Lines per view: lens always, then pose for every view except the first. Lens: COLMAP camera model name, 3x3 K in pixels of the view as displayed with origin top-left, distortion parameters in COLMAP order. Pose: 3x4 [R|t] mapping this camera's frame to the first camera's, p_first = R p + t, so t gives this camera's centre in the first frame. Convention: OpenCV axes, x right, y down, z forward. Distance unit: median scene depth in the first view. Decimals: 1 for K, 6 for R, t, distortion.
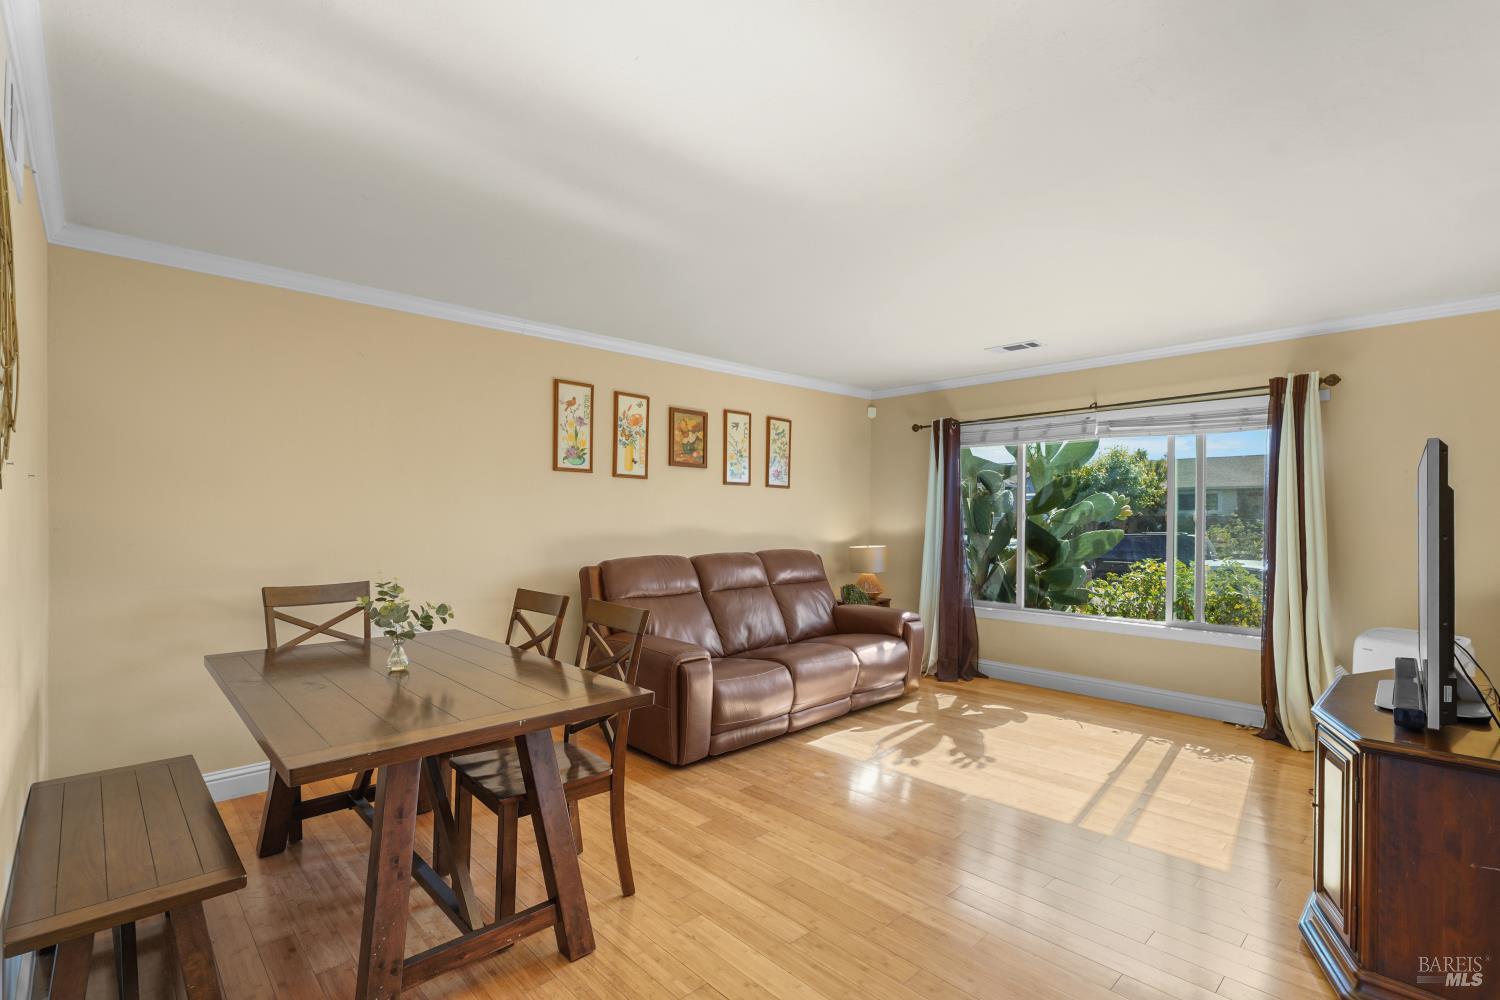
lens RADIAL K [[696.1, 0, 765.2], [0, 696.1, 516.3], [0, 0, 1]] dist [-0.002310, 0.000081]
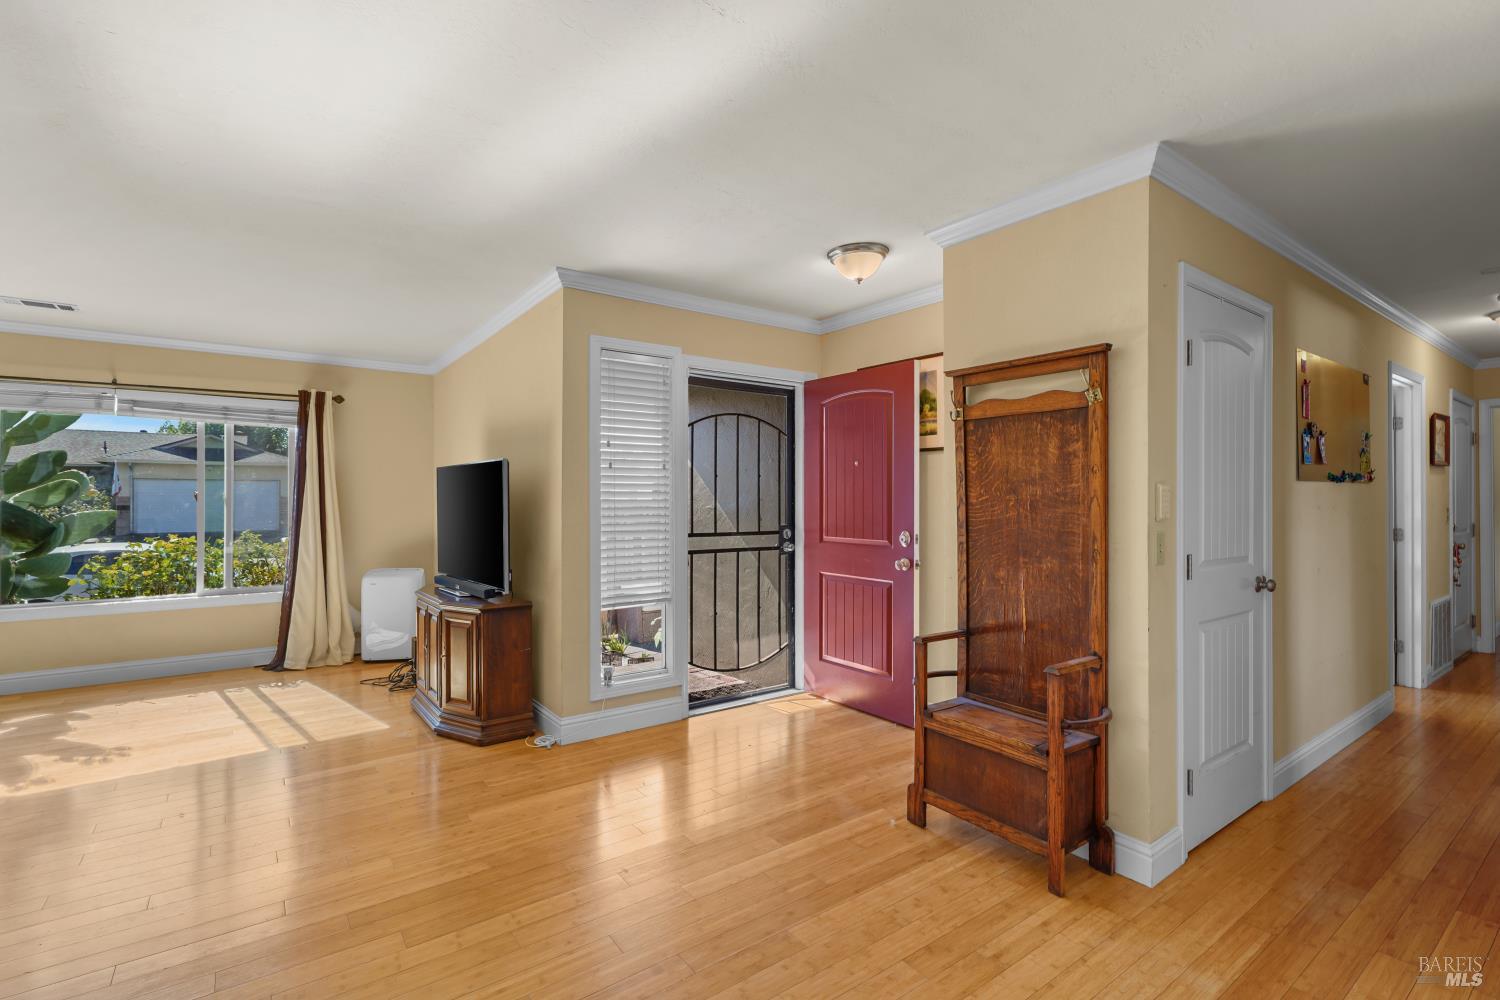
lens RADIAL K [[685.9, 0, 750.0], [0, 685.9, 500.0], [0, 0, 1]] dist [-0.000006, 0.000419]
pose [[0.135019, -0.003647, 0.990836, -0.389957], [0.001544, 0.999993, 0.003470, 0.004165], [-0.990842, 0.001061, 0.135023, -0.009210]]
